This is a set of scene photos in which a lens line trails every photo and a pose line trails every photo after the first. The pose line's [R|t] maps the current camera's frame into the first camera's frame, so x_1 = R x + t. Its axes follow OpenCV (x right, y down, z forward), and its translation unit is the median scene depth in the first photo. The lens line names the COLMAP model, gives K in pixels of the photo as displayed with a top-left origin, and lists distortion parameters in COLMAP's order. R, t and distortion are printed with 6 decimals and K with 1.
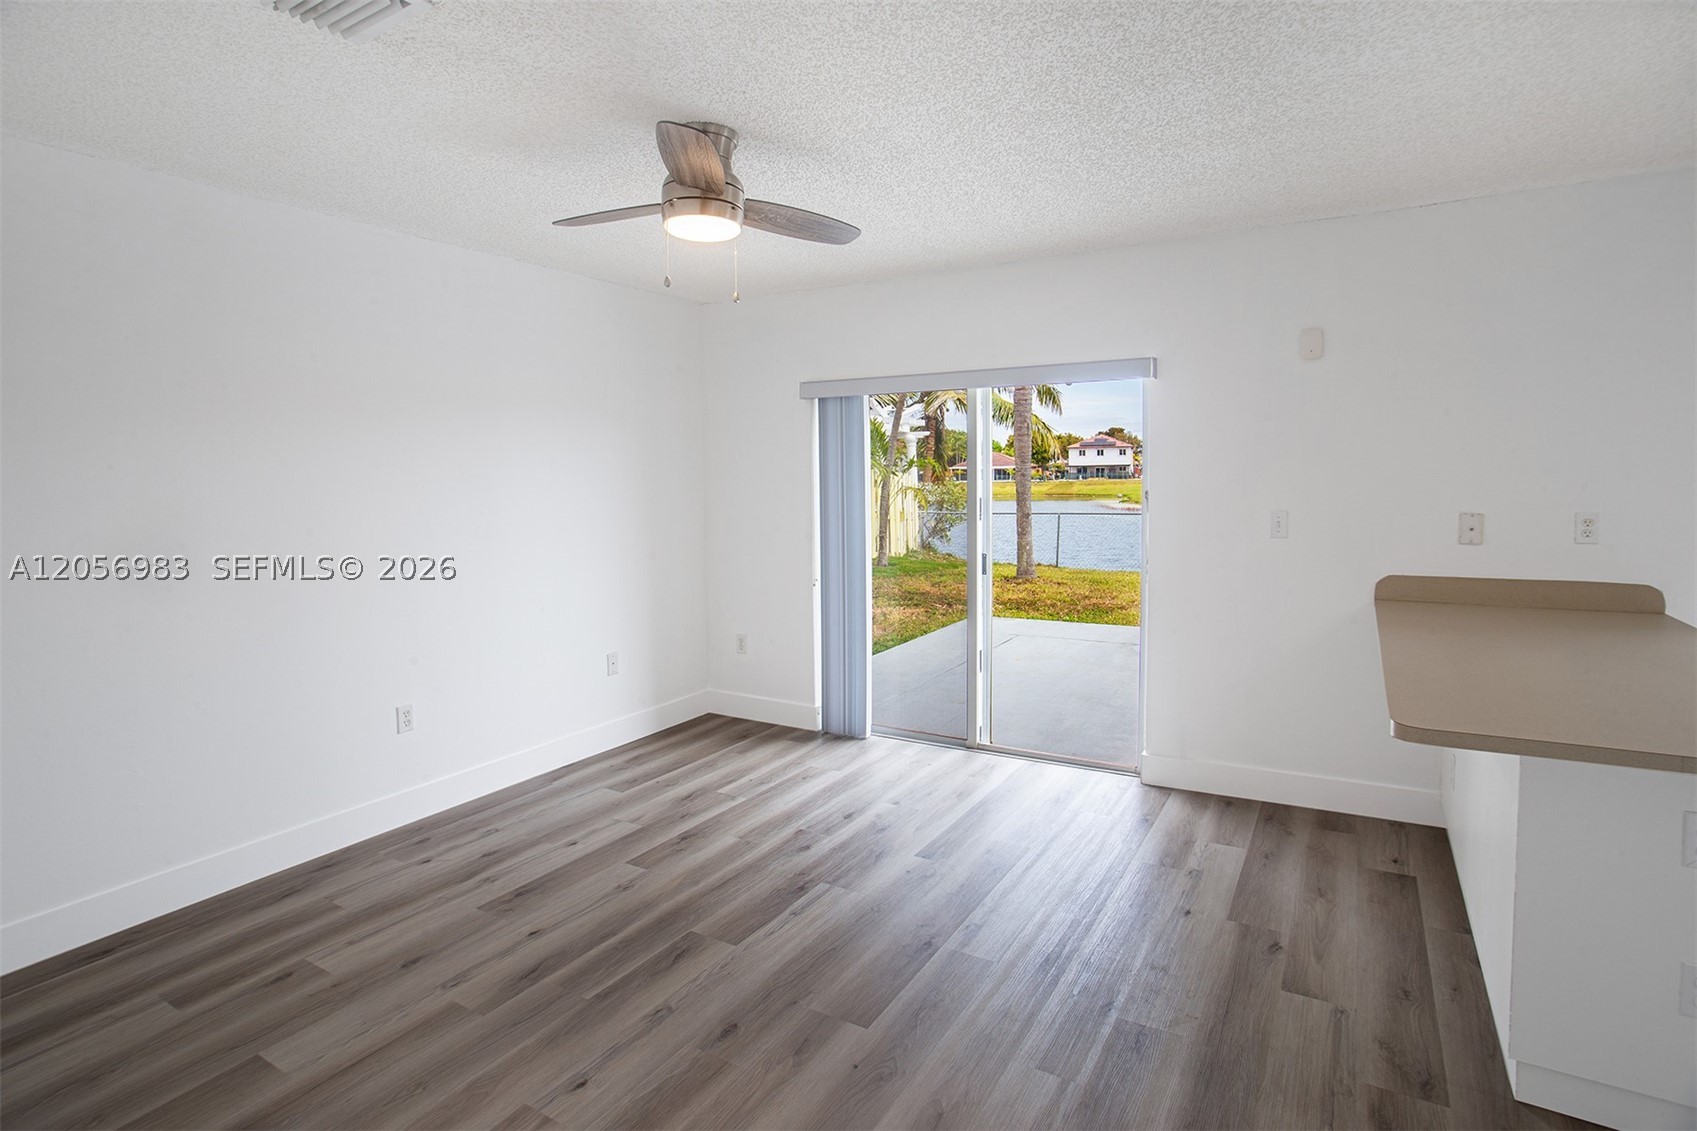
lens RADIAL K [[853.4, 0, 866.5], [0, 853.4, 553.9], [0, 0, 1]] dist [-0.019313, 0.004309]
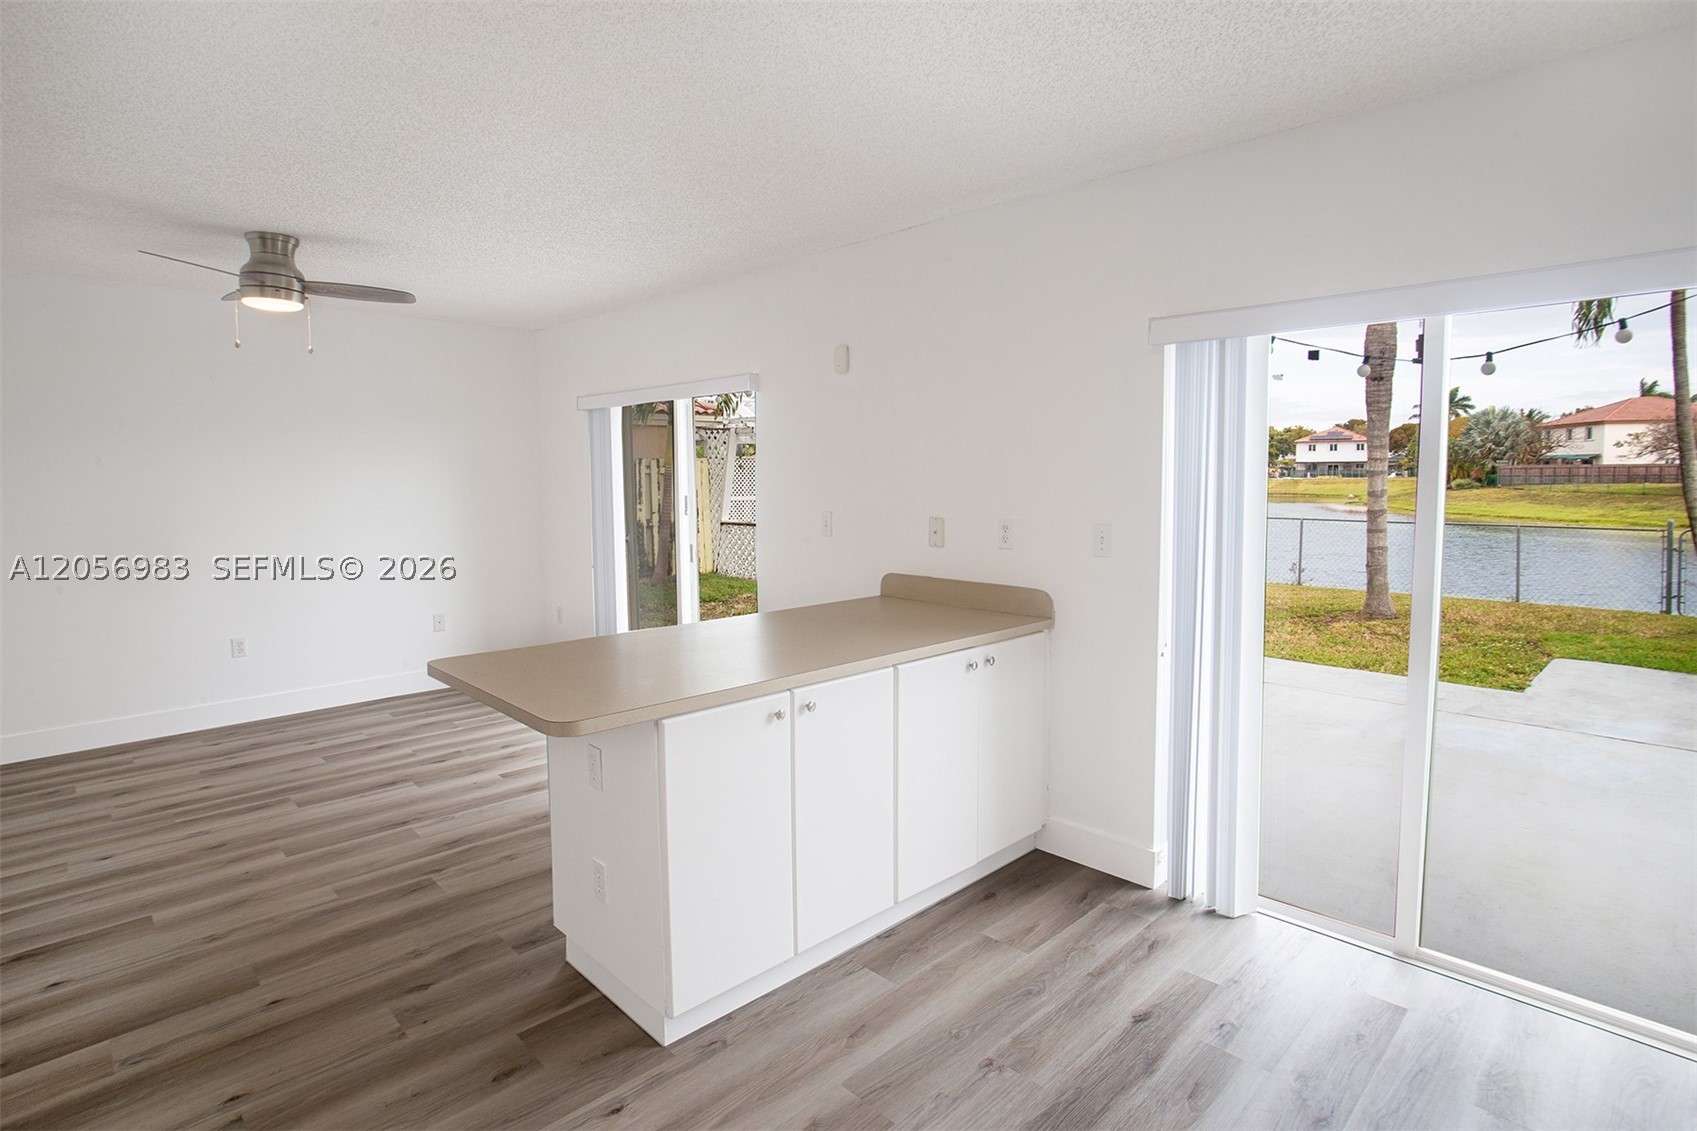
lens RADIAL K [[853.4, 0, 841.7], [0, 853.4, 577.7], [0, 0, 1]] dist [-0.019313, 0.004309]
pose [[0.961725, 0.040412, -0.271021, 0.873263], [-0.031192, 0.998781, 0.038245, -0.009244], [0.272236, -0.028327, 0.961813, -0.089172]]
